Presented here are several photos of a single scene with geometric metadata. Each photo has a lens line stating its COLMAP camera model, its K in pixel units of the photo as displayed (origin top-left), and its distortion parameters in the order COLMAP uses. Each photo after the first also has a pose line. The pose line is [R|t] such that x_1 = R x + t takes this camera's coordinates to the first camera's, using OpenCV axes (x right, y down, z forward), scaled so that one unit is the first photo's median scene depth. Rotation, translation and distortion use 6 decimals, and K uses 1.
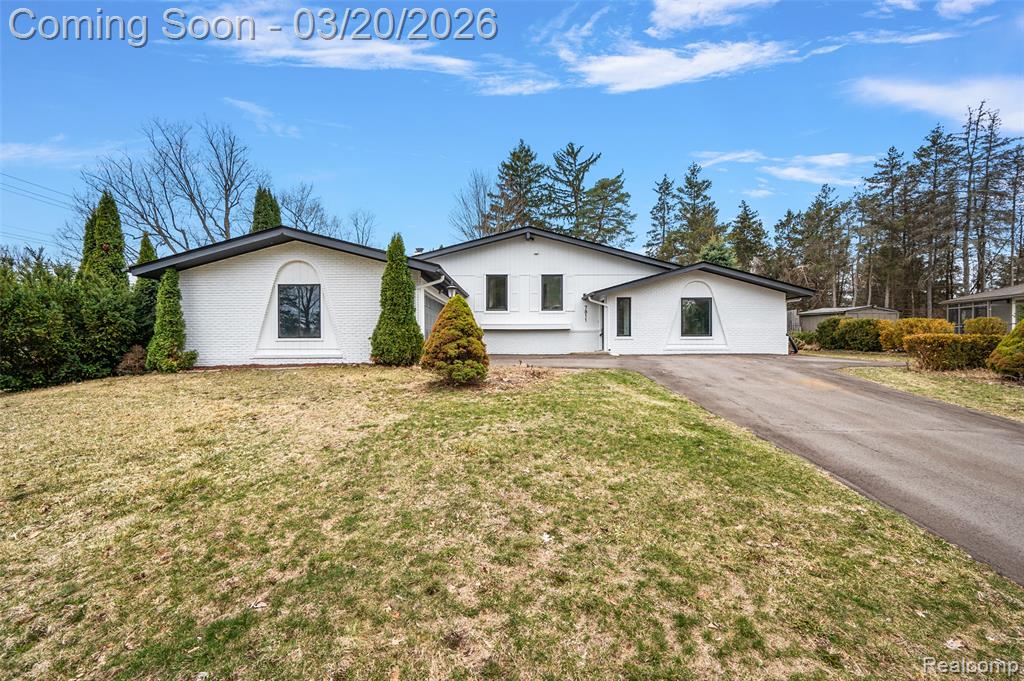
lens RADIAL K [[419.6, 0, 512.0], [0, 419.6, 340.5], [0, 0, 1]] dist [0.000155, 0.000038]
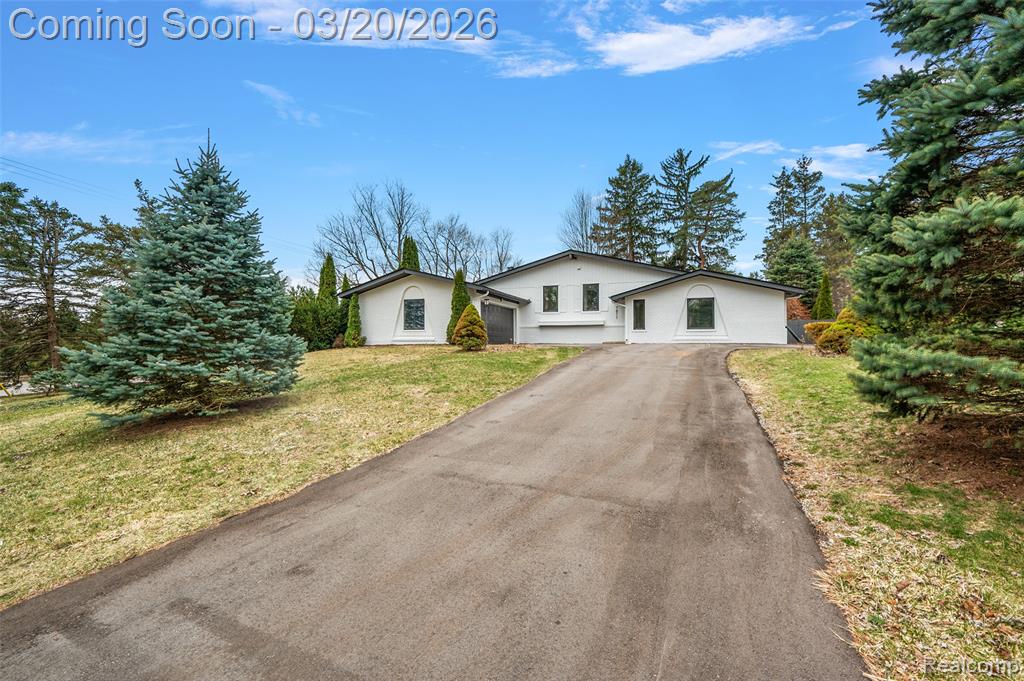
lens RADIAL K [[426.6, 0, 512.0], [0, 426.6, 340.5], [0, 0, 1]] dist [-0.002130, -0.000143]
pose [[0.934588, 0.002698, -0.355722, 0.343314], [-0.005285, 0.999966, -0.006302, 0.032522], [0.355693, 0.007770, 0.934571, -0.351123]]
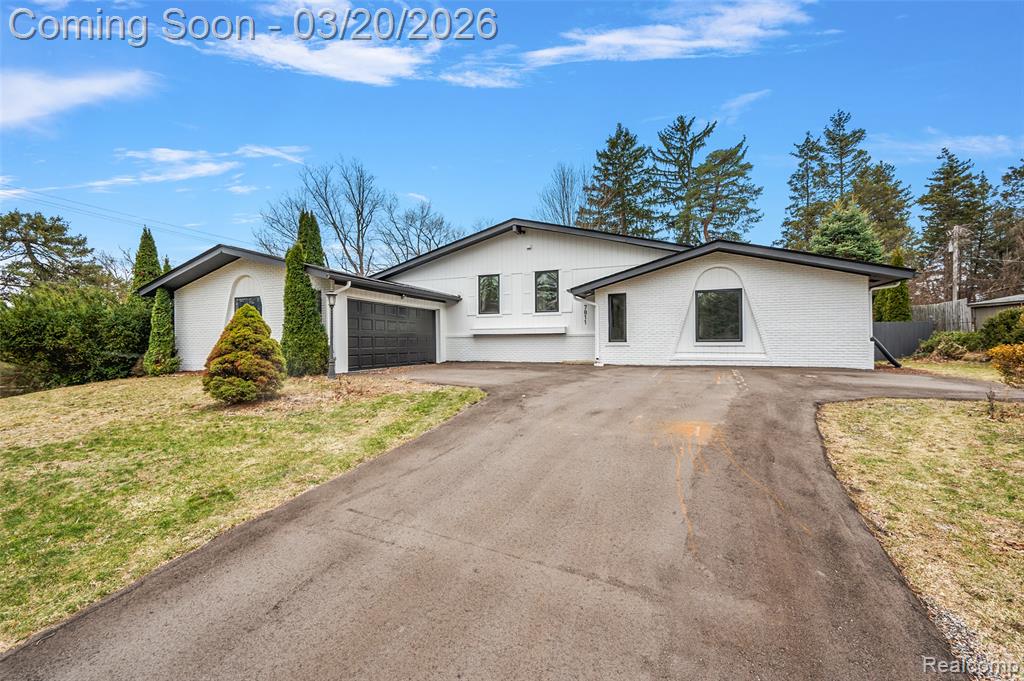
lens RADIAL K [[414.5, 0, 512.0], [0, 414.5, 340.5], [0, 0, 1]] dist [-0.002225, -0.000051]
pose [[0.929616, -0.002620, -0.368520, 0.345417], [0.003246, 0.999994, 0.001080, -0.013475], [0.368515, -0.002200, 0.929619, 0.173362]]
